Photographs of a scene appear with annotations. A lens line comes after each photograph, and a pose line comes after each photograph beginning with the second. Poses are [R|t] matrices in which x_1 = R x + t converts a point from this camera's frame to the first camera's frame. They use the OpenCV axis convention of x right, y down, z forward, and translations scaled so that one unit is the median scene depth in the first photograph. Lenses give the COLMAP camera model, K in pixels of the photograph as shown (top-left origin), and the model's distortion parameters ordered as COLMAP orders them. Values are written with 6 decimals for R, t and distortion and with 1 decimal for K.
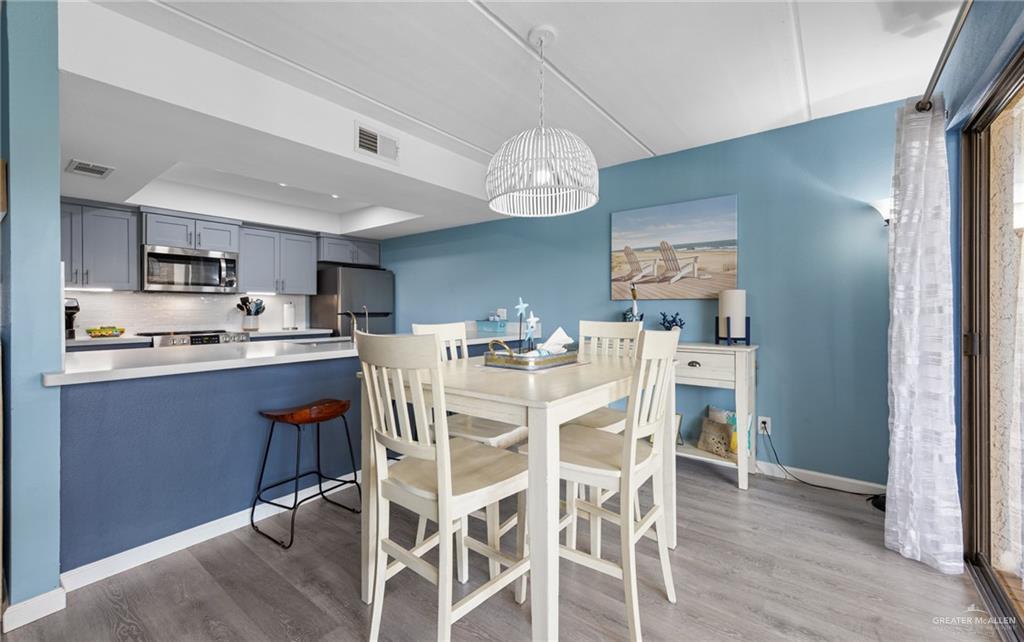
lens RADIAL K [[418.7, 0, 502.4], [0, 418.7, 311.6], [0, 0, 1]] dist [0.000295, 0.000156]
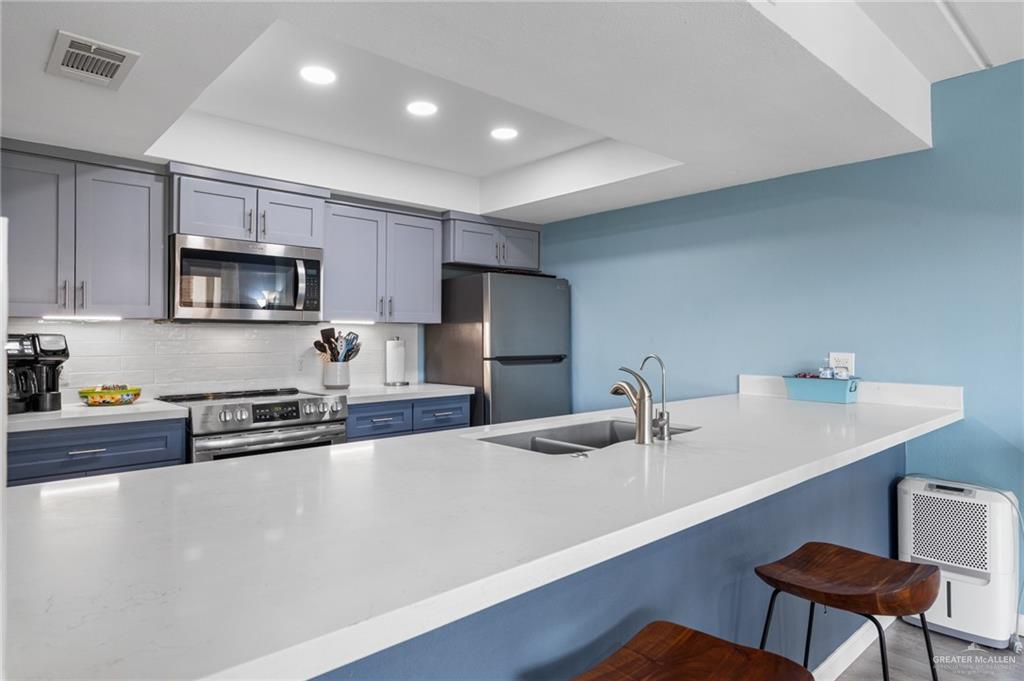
lens RADIAL K [[593.0, 0, 510.2], [0, 593.0, 333.3], [0, 0, 1]] dist [-0.002188, -0.002643]
pose [[0.988332, -0.000840, -0.152310, -0.277601], [-0.001139, 0.999916, -0.012905, -0.020104], [0.152308, 0.012928, 0.988248, 0.278614]]
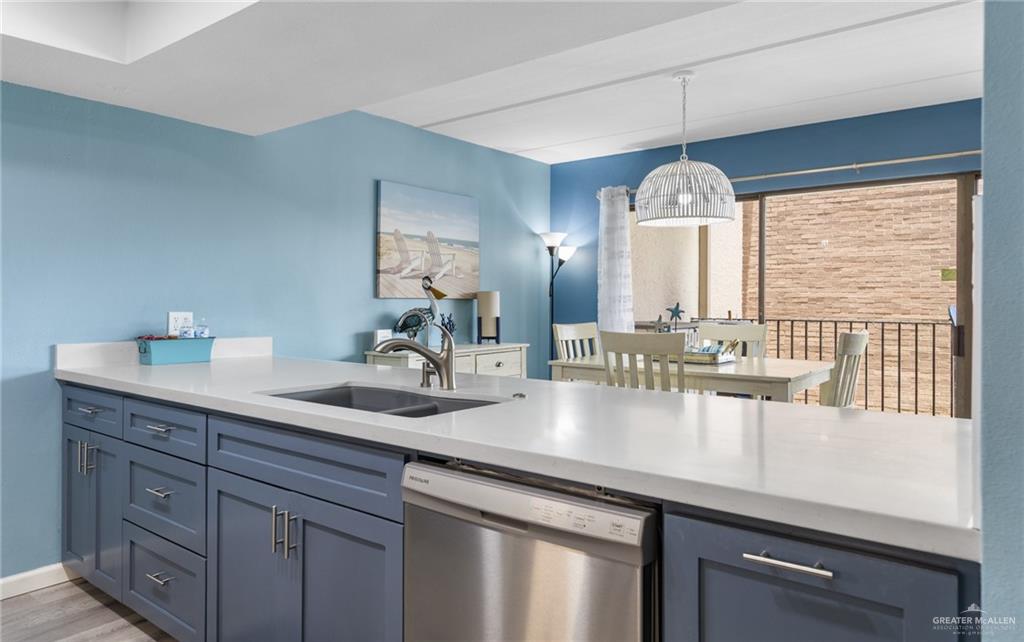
lens RADIAL K [[662.2, 0, 508.3], [0, 662.2, 300.7], [0, 0, 1]] dist [0.001131, 0.006167]
pose [[-0.000592, 0.002433, 0.999997, -0.761323], [0.003362, 0.999991, -0.002431, -0.016446], [-0.999994, 0.003360, -0.000600, 0.652924]]
